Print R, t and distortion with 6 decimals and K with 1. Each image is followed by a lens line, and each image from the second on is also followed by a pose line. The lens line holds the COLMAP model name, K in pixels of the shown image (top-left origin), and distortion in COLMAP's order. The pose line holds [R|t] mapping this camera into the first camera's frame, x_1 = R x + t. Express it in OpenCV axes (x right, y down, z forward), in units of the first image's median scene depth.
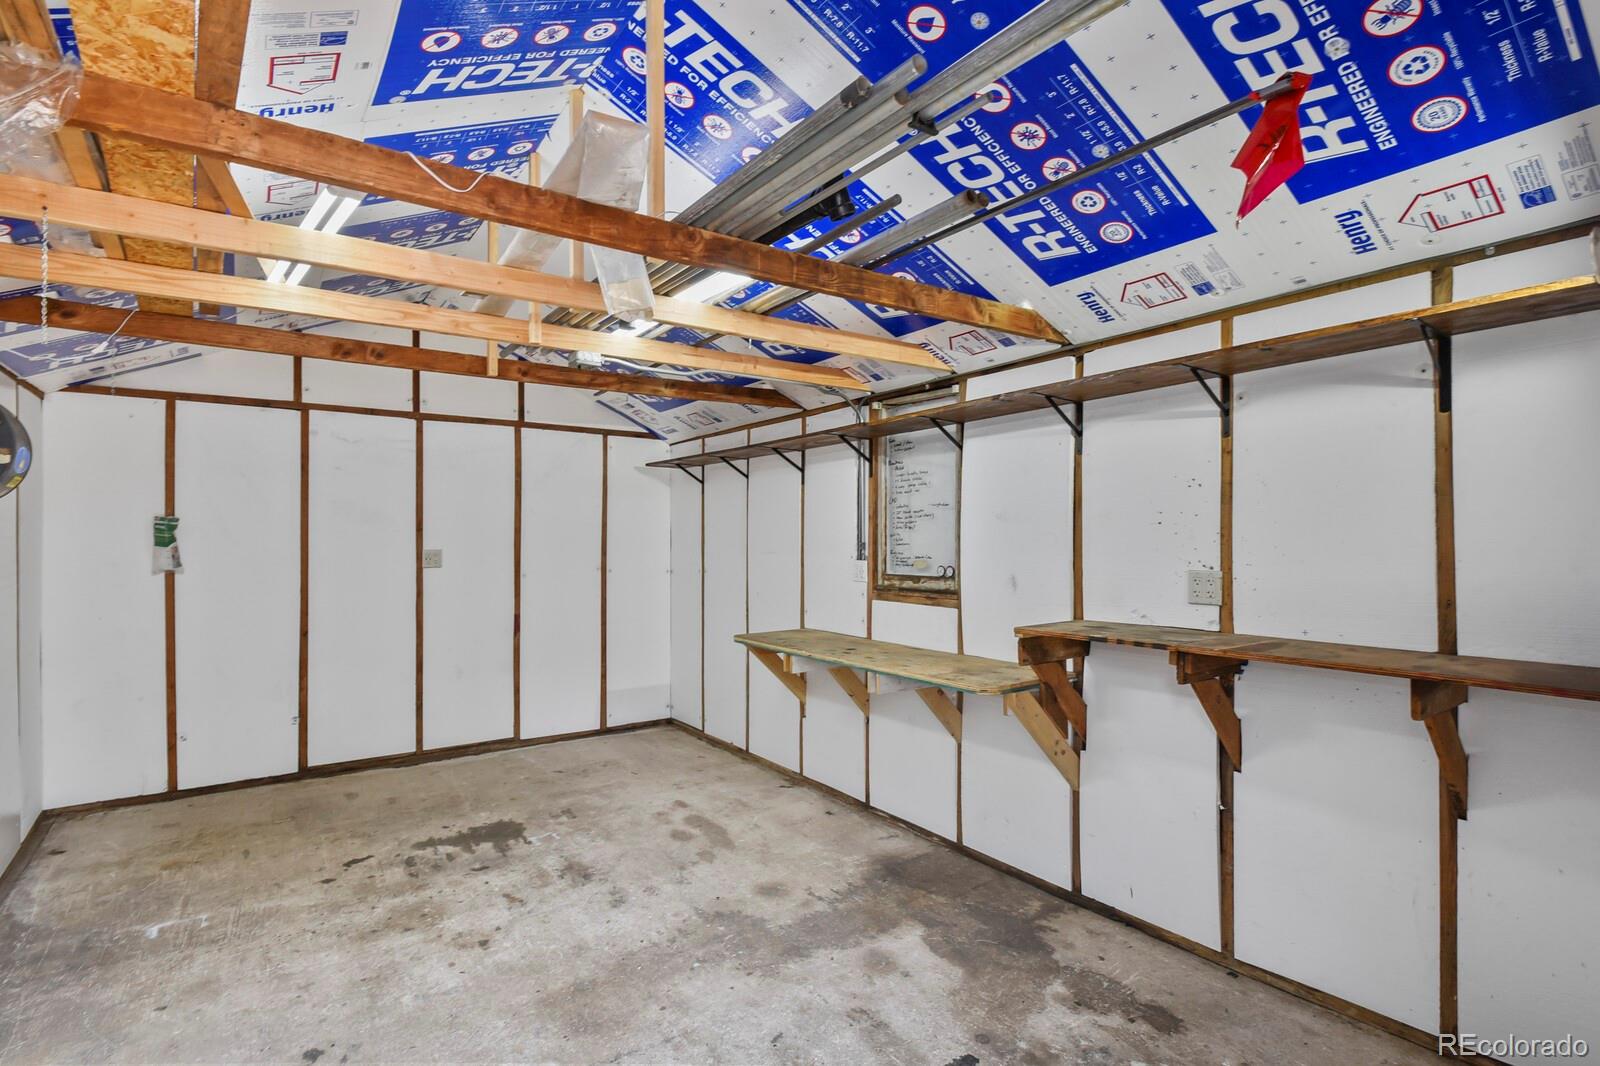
lens RADIAL K [[770.8, 0, 809.2], [0, 770.8, 530.6], [0, 0, 1]] dist [-0.005306, -0.005218]
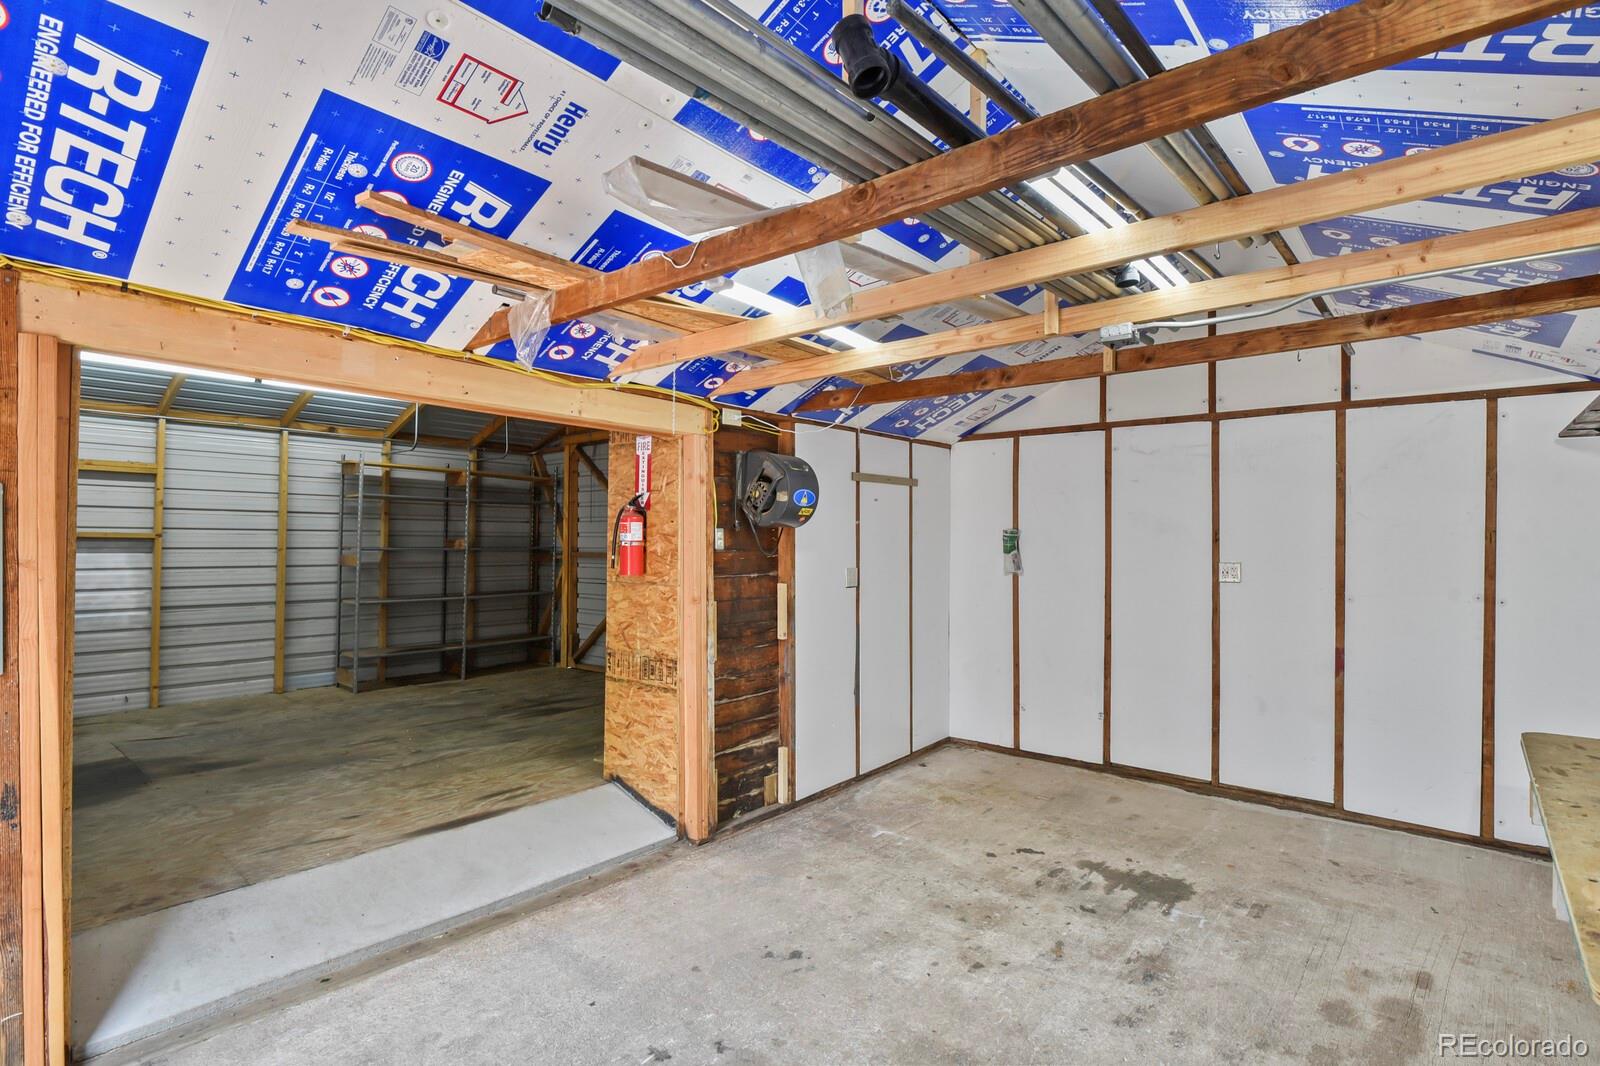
lens RADIAL K [[770.8, 0, 808.5], [0, 770.8, 536.5], [0, 0, 1]] dist [-0.005306, -0.005218]
pose [[0.251882, -0.001772, -0.967756, 0.333653], [0.000443, 0.999998, -0.001715, -0.005925], [0.967758, 0.000003, 0.251882, 0.386965]]
